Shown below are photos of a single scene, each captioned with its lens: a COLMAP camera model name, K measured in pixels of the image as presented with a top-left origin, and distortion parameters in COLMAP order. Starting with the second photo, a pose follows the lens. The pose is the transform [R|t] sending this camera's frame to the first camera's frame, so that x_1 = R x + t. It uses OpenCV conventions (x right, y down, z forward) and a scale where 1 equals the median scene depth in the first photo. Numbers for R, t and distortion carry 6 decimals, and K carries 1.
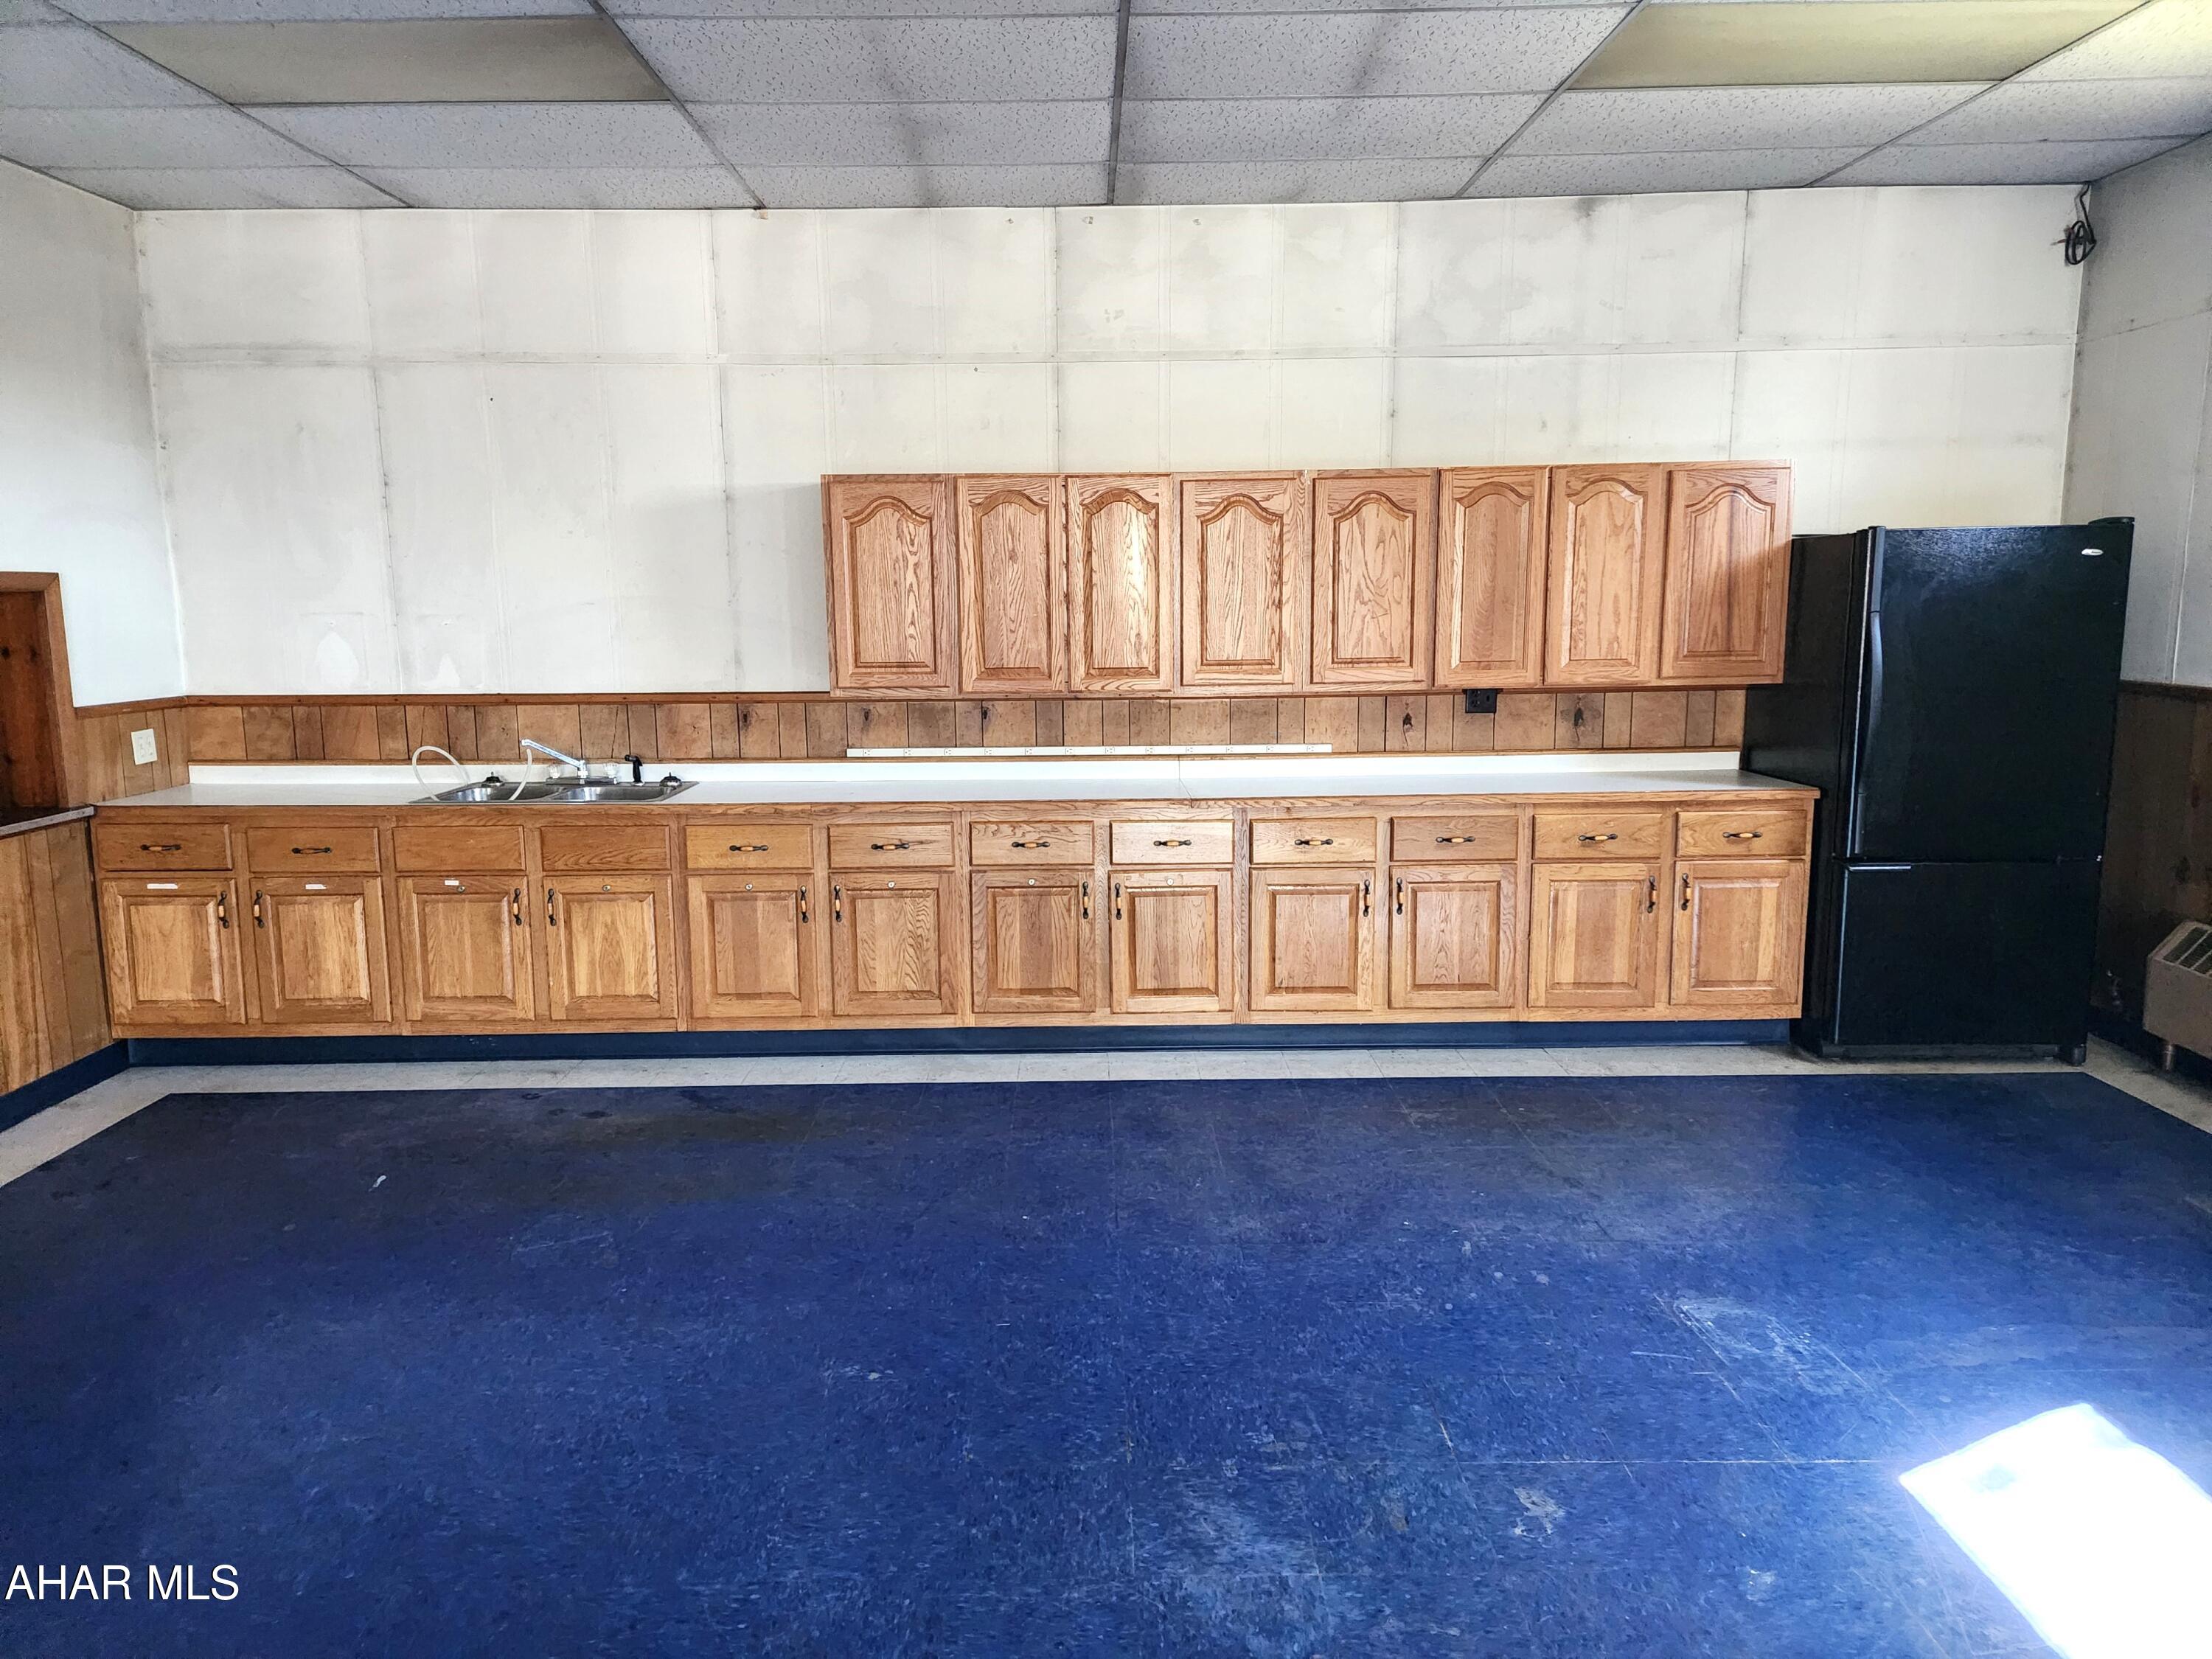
lens RADIAL K [[1477.4, 0, 1106.0], [0, 1477.4, 821.7], [0, 0, 1]] dist [0.004483, -0.000388]
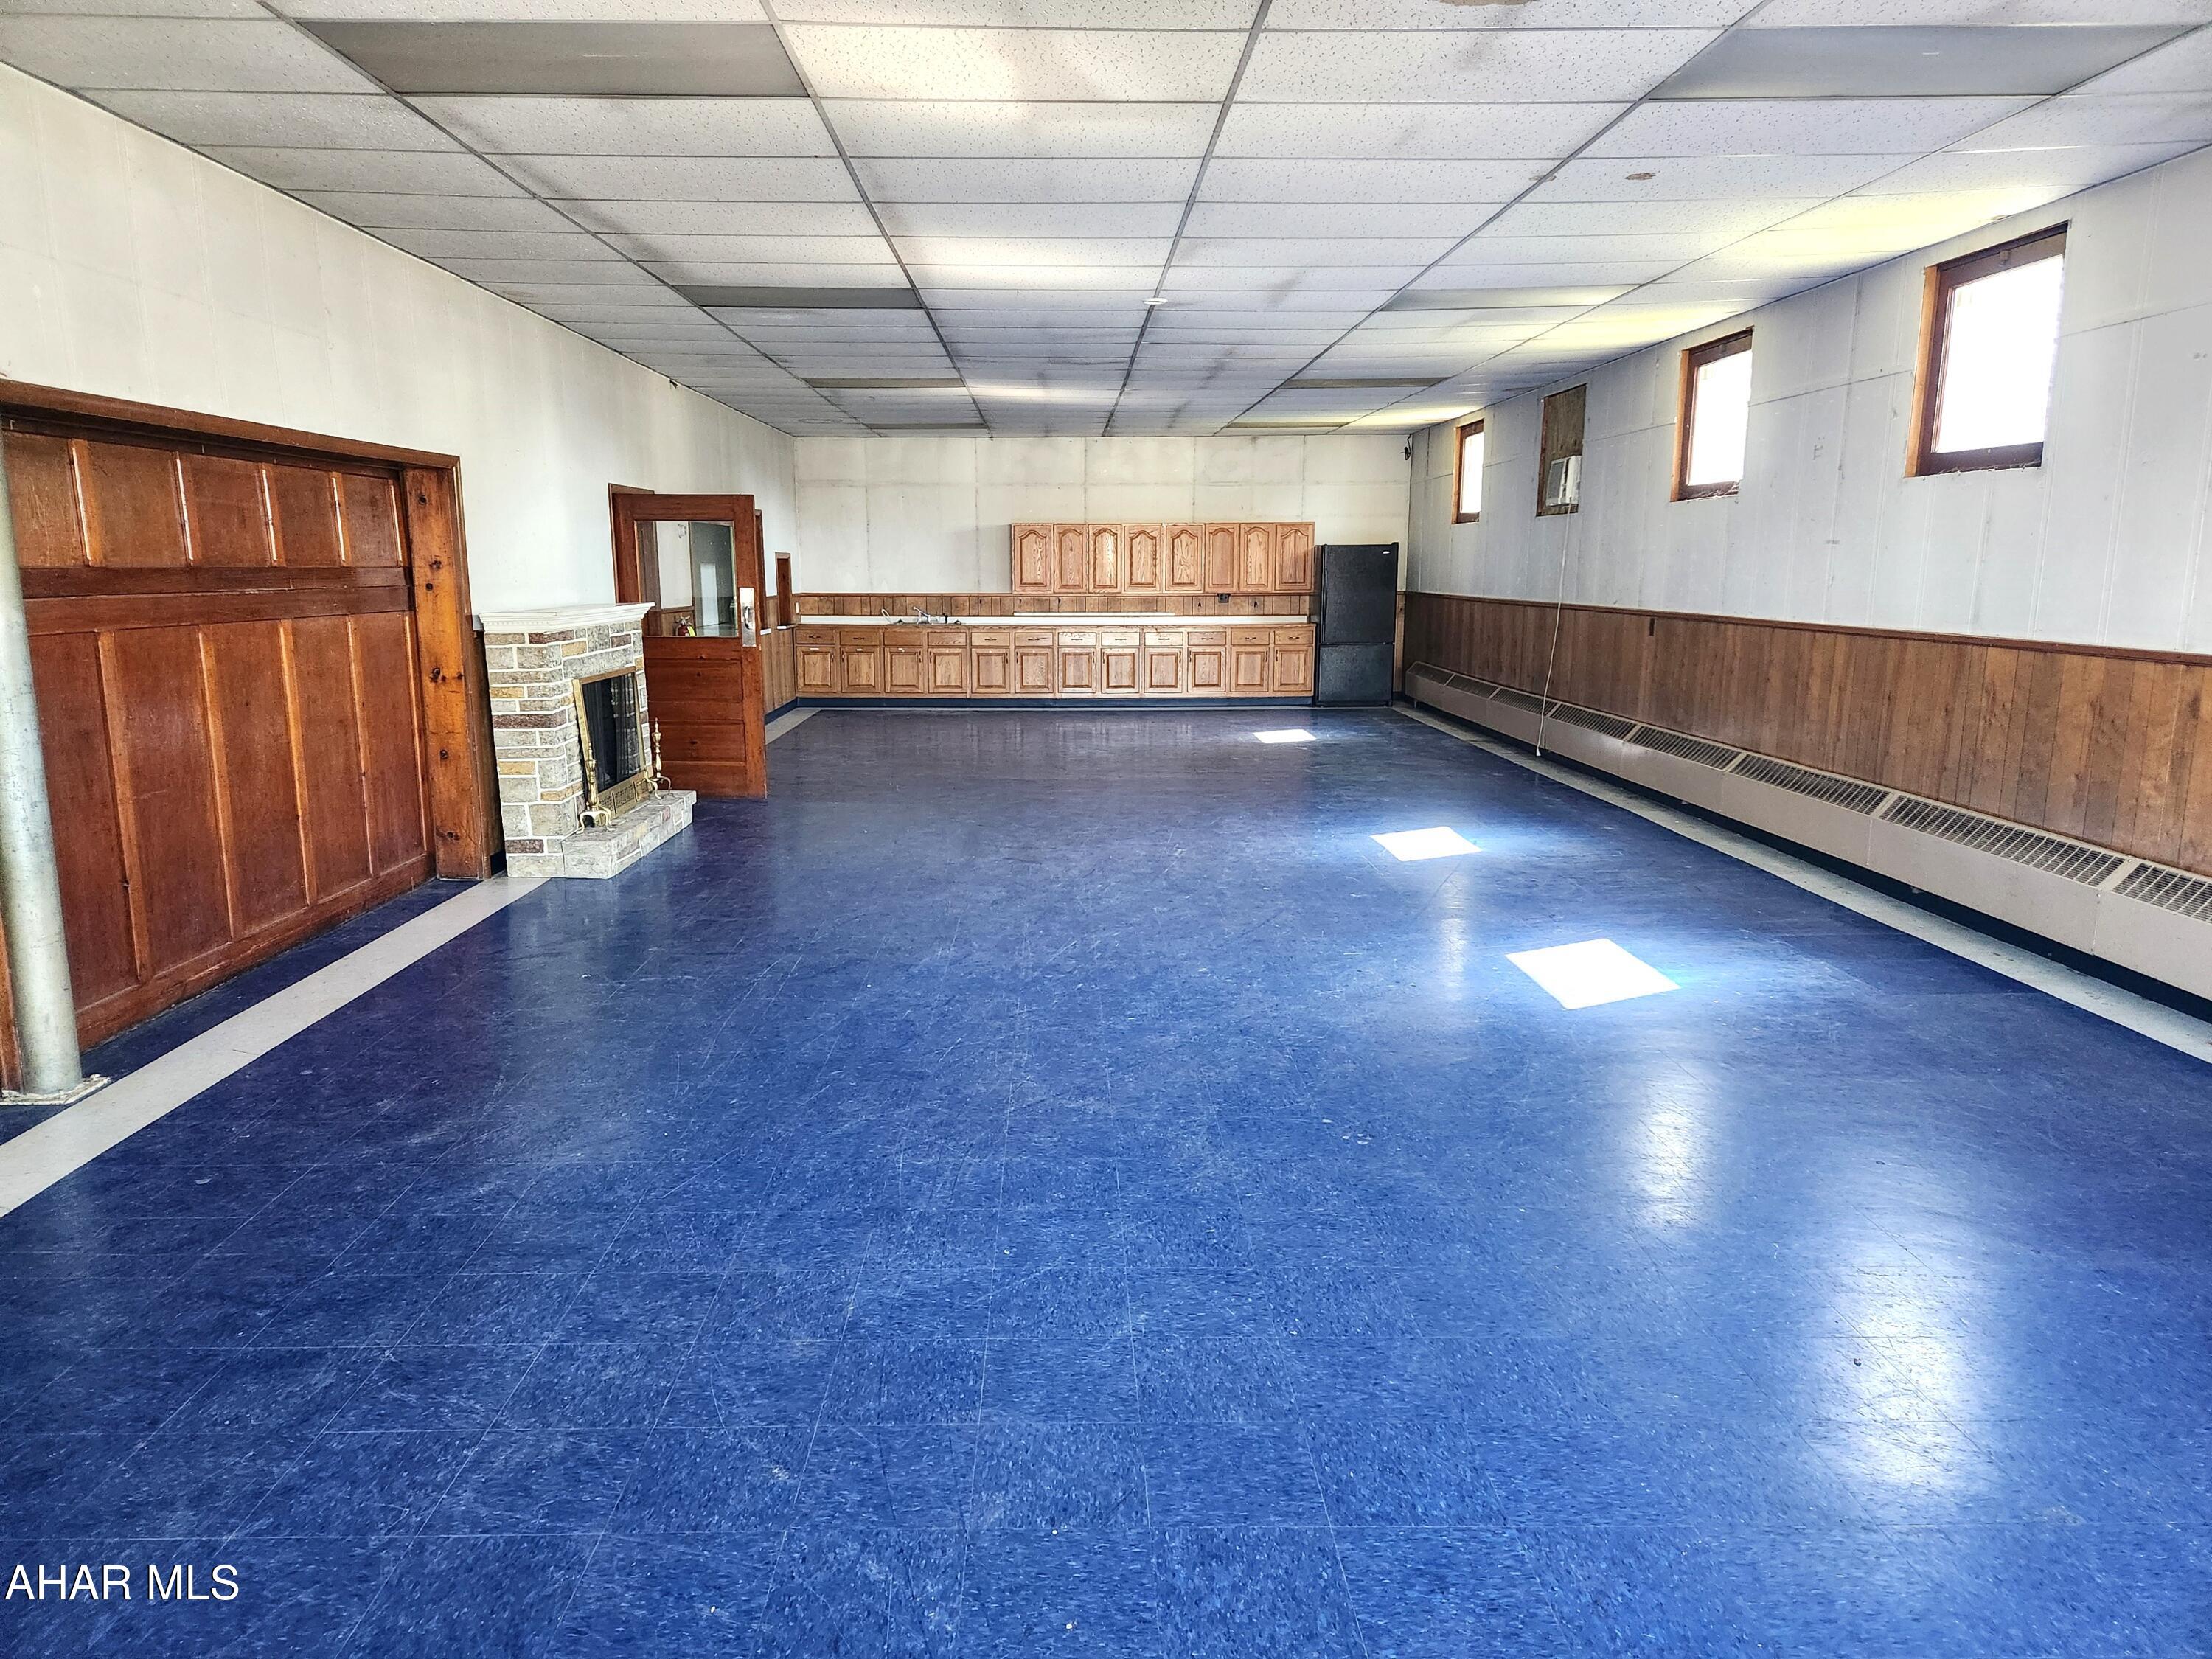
lens RADIAL K [[1477.4, 0, 1100.0], [0, 1477.4, 837.5], [0, 0, 1]] dist [0.004483, -0.000388]
pose [[0.999955, 0.006913, 0.006485, -0.017335], [-0.007171, 0.999150, 0.040591, 0.302673], [-0.006199, -0.040636, 0.999155, -2.154497]]
